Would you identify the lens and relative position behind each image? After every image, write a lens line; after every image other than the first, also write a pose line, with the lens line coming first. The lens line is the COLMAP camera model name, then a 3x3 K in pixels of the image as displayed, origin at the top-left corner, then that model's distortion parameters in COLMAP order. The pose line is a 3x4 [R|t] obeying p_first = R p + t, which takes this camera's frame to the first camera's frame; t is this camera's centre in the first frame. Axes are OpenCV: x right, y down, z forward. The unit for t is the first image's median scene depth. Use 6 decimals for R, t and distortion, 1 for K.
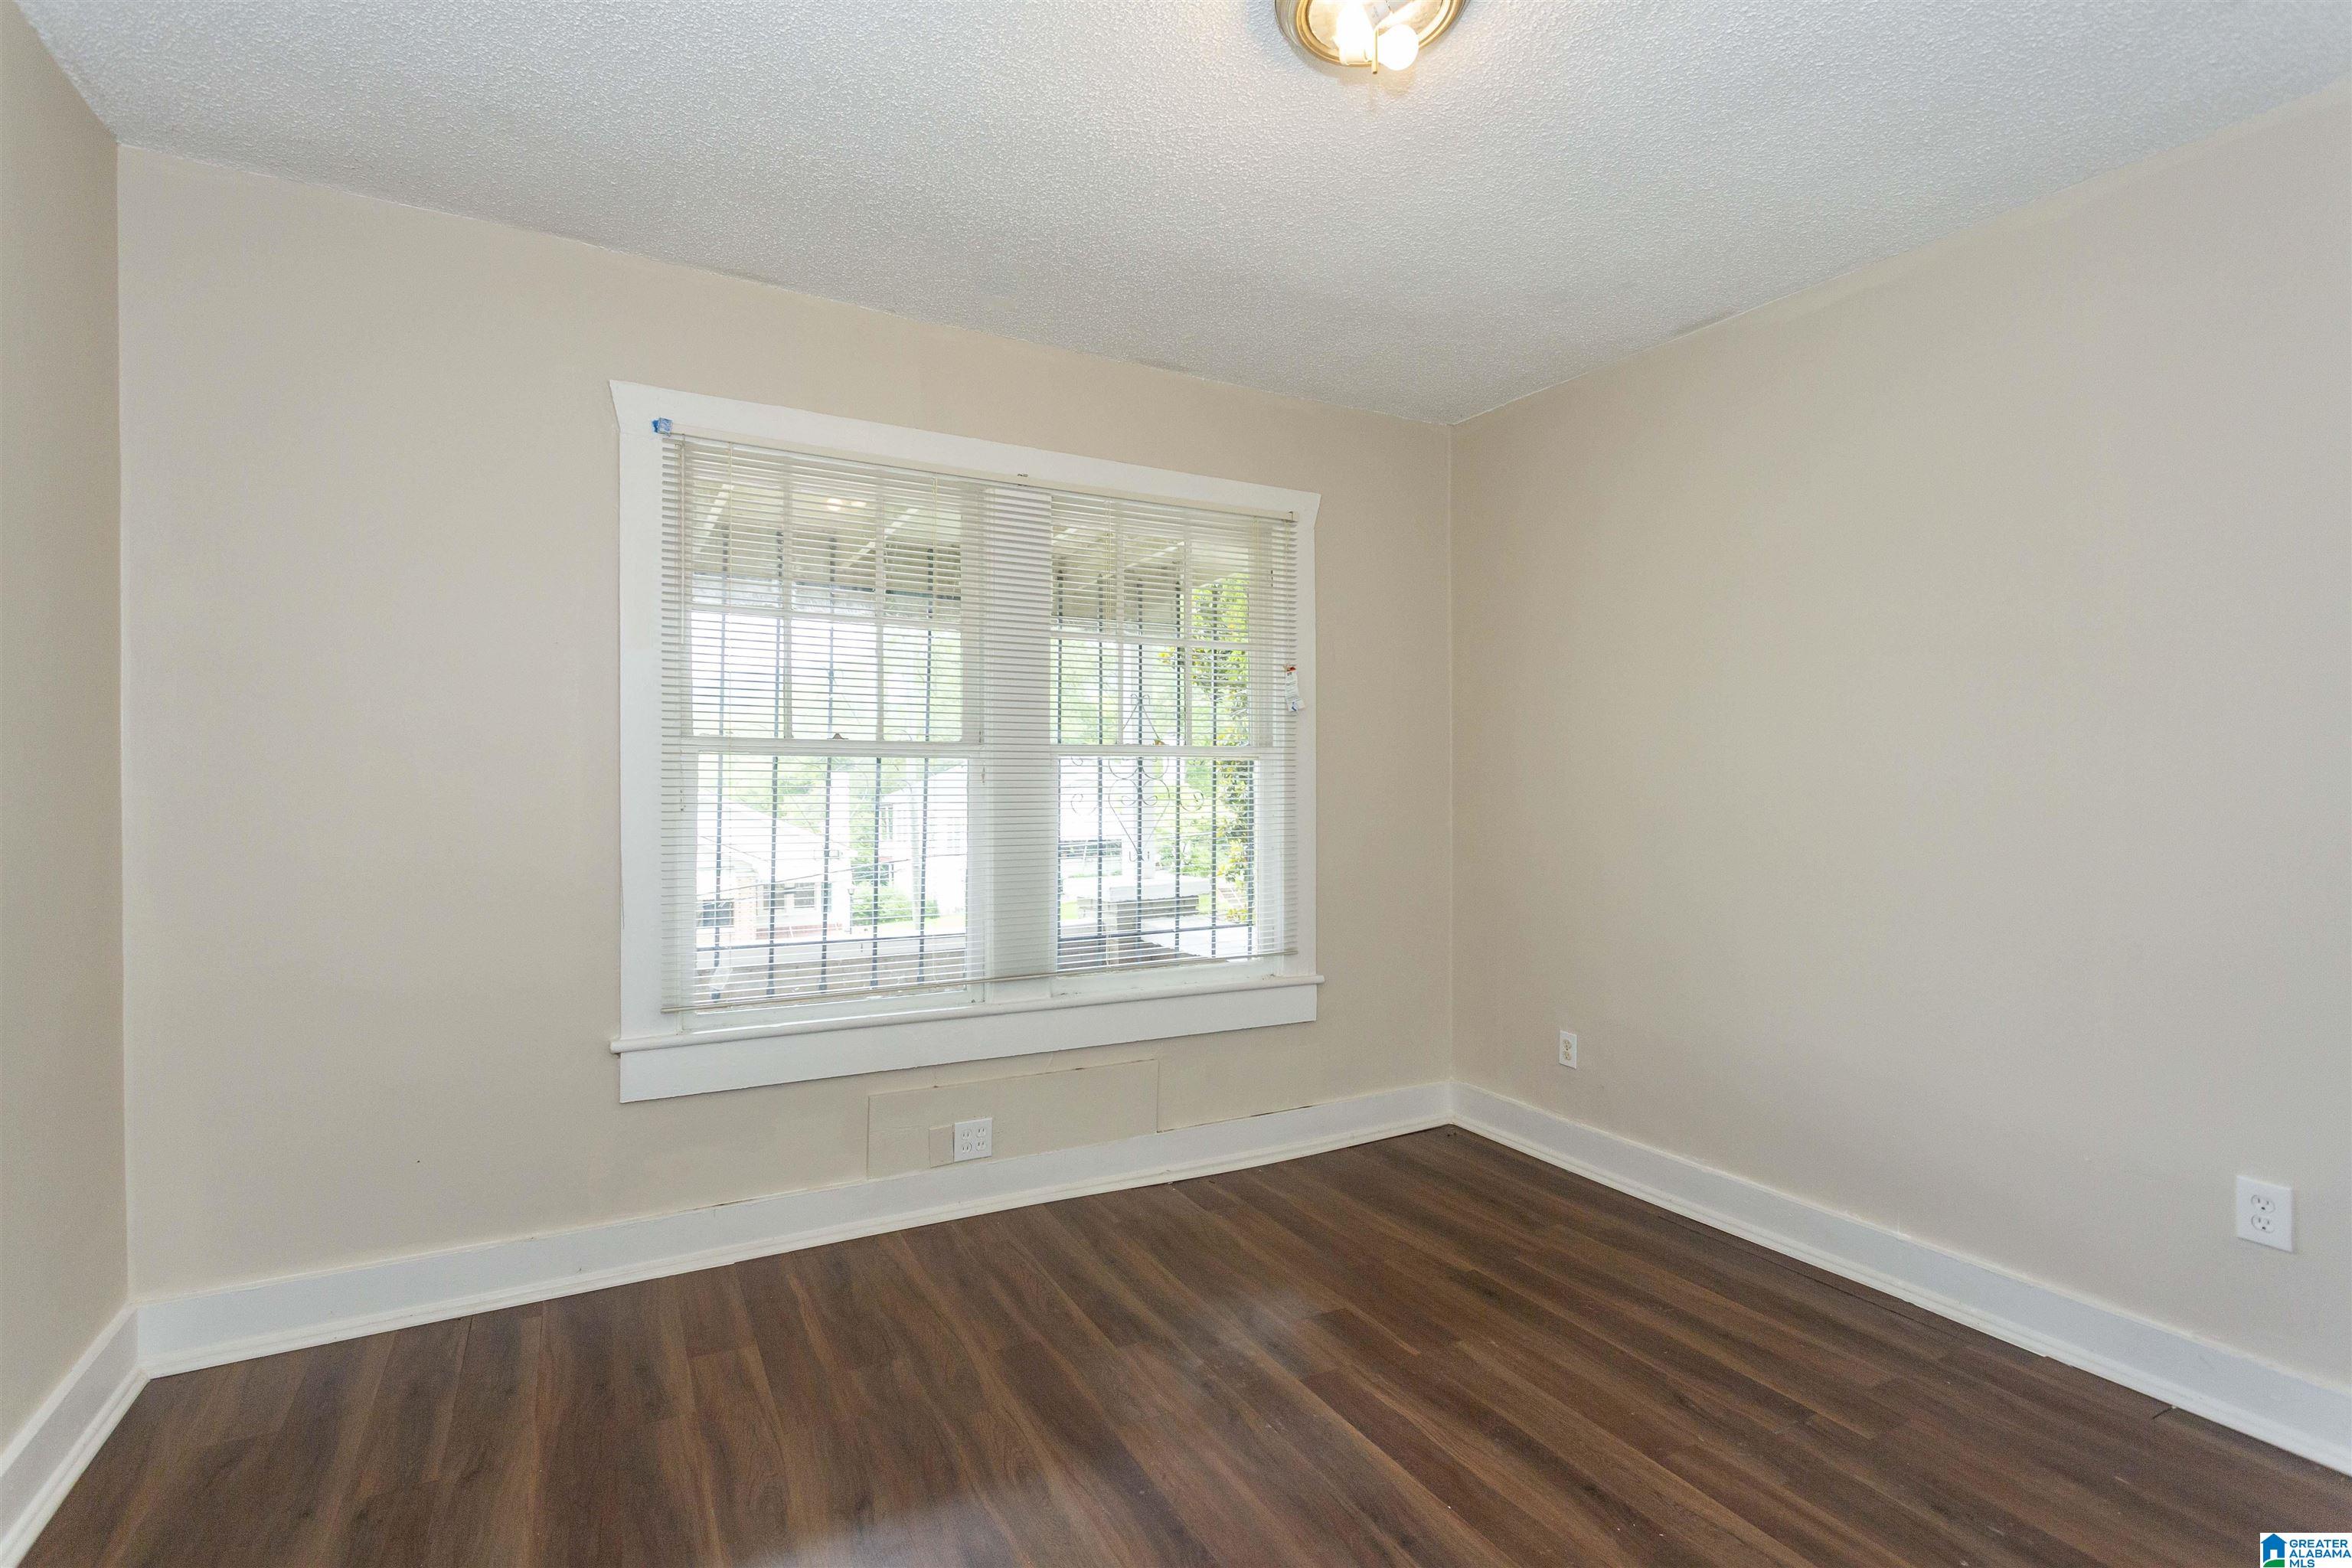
lens RADIAL K [[1122.7, 0, 1162.0], [0, 1122.7, 767.8], [0, 0, 1]] dist [0.003937, 0.001919]
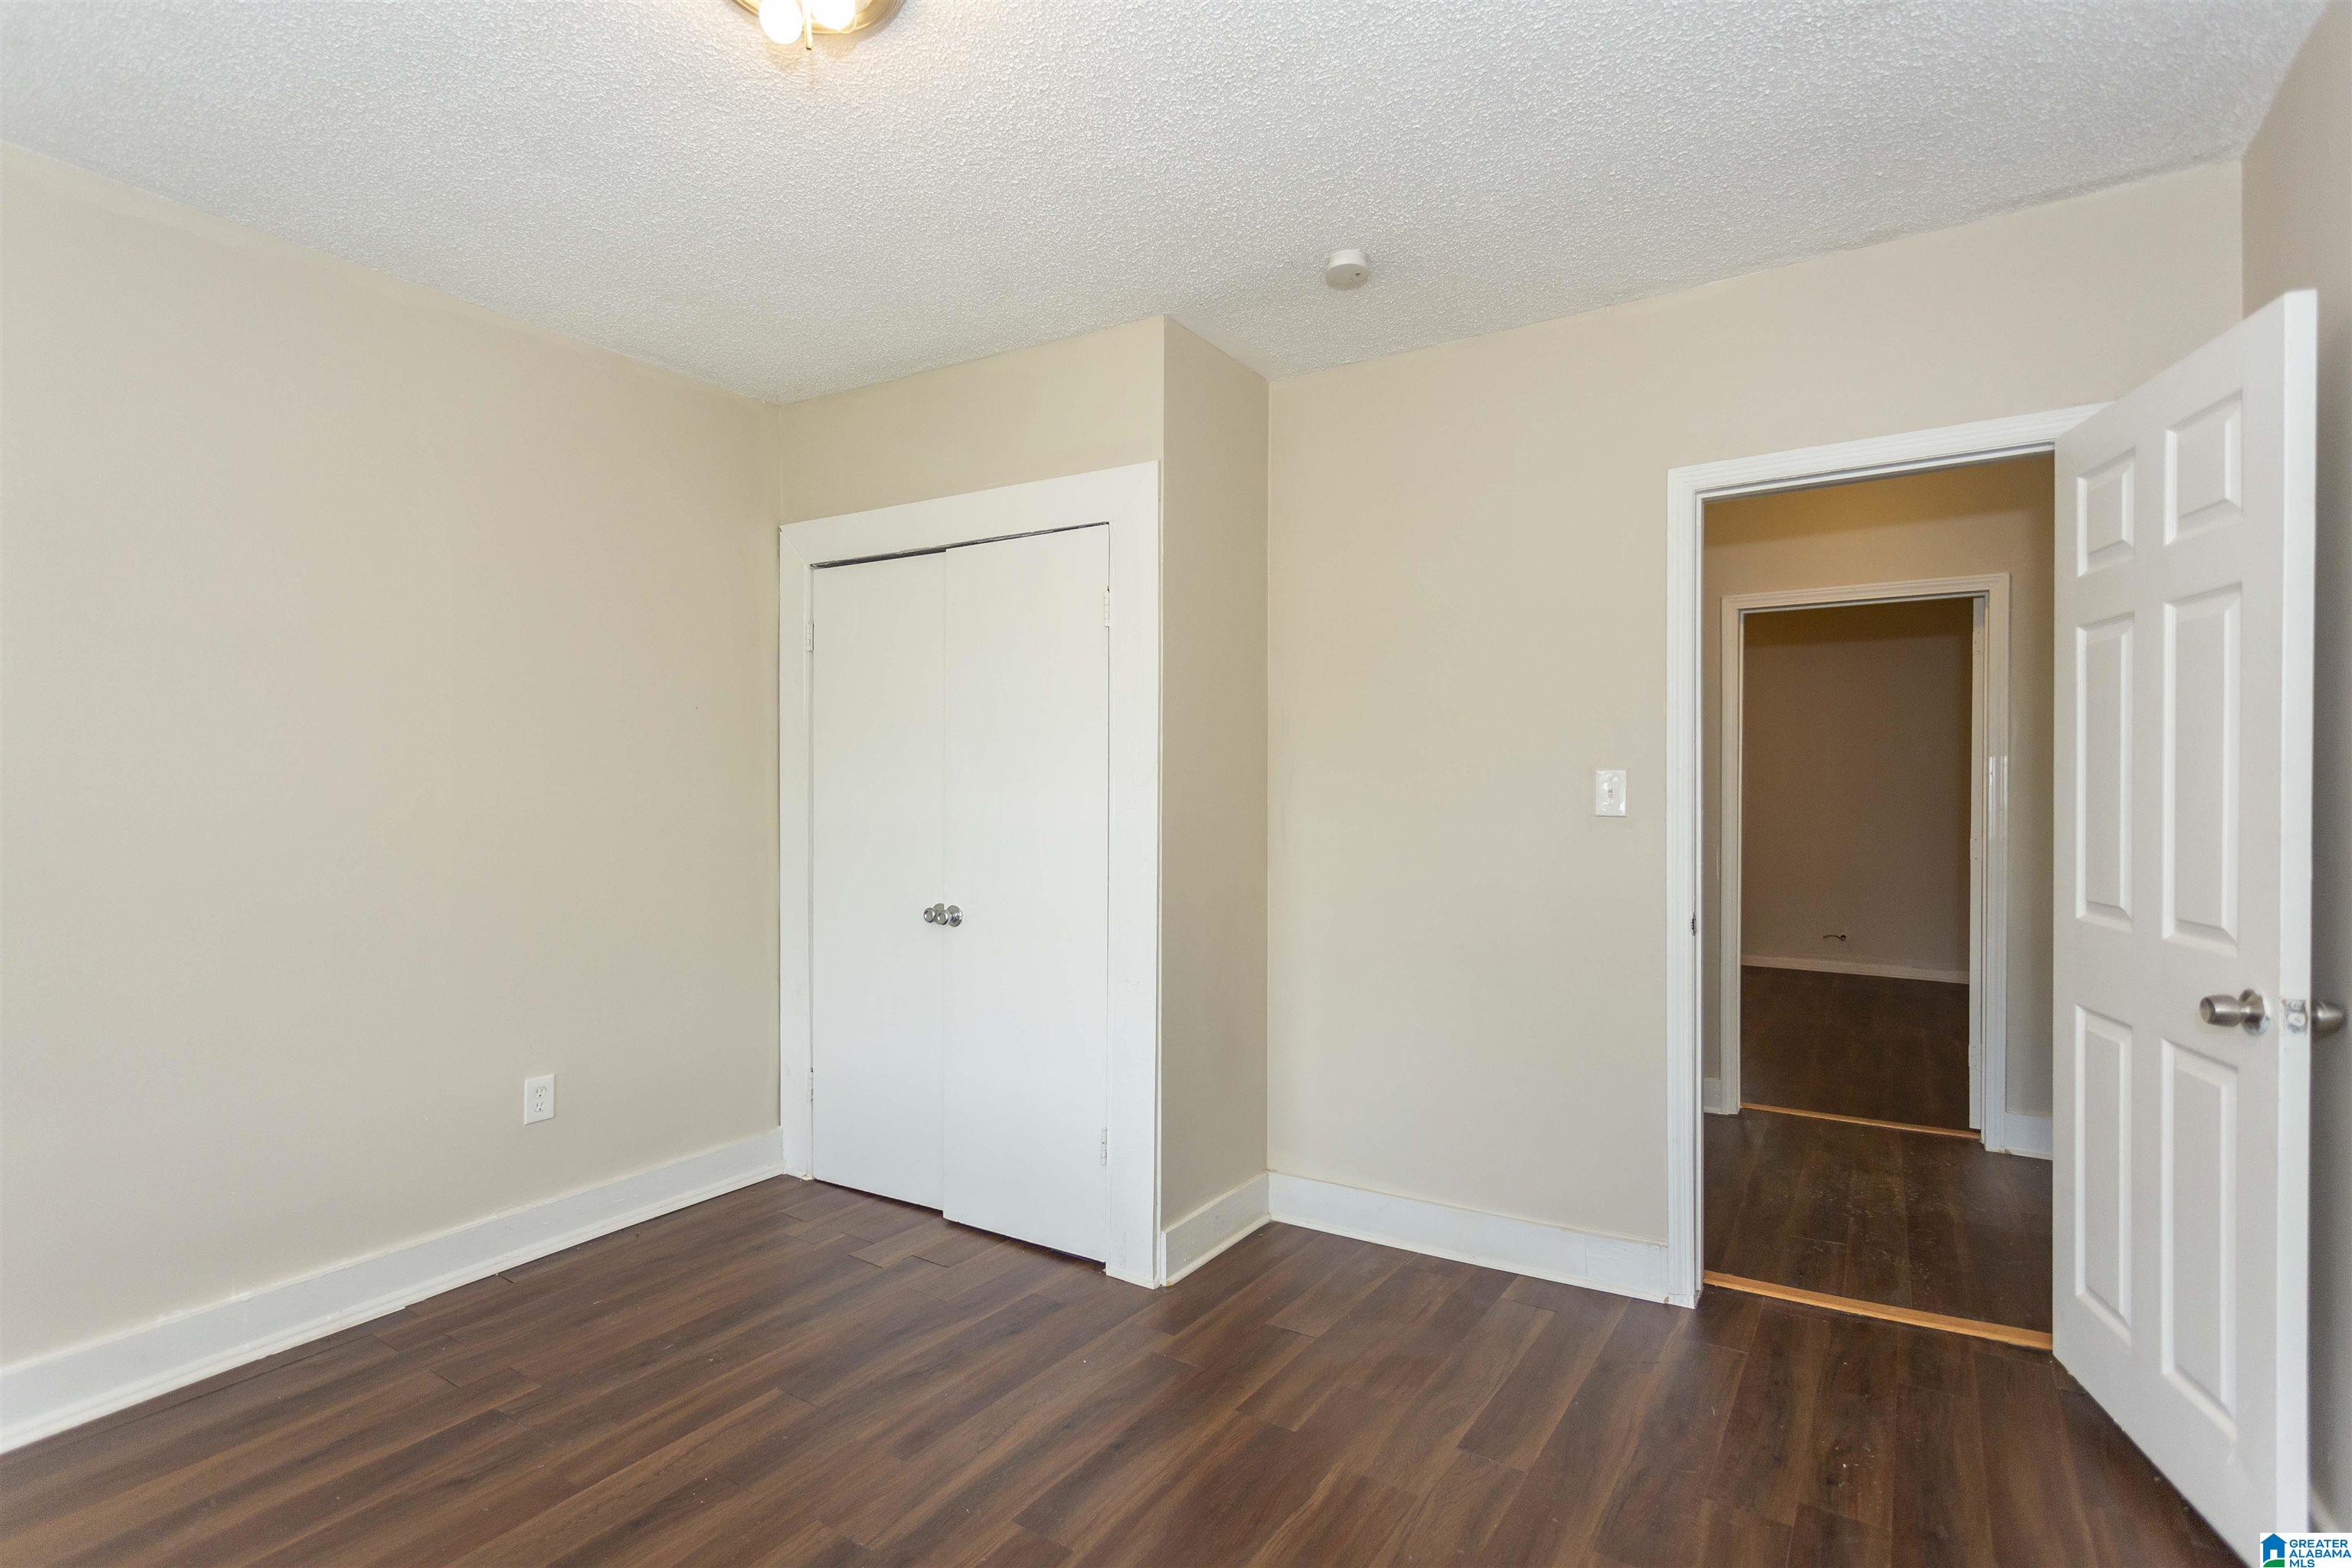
lens RADIAL K [[1122.7, 0, 1164.9], [0, 1122.7, 802.1], [0, 0, 1]] dist [0.003937, 0.001919]
pose [[-0.506010, -0.002621, 0.862524, -0.625935], [-0.002967, 0.999995, 0.001298, 0.014525], [-0.862523, -0.001903, -0.506015, 1.005890]]
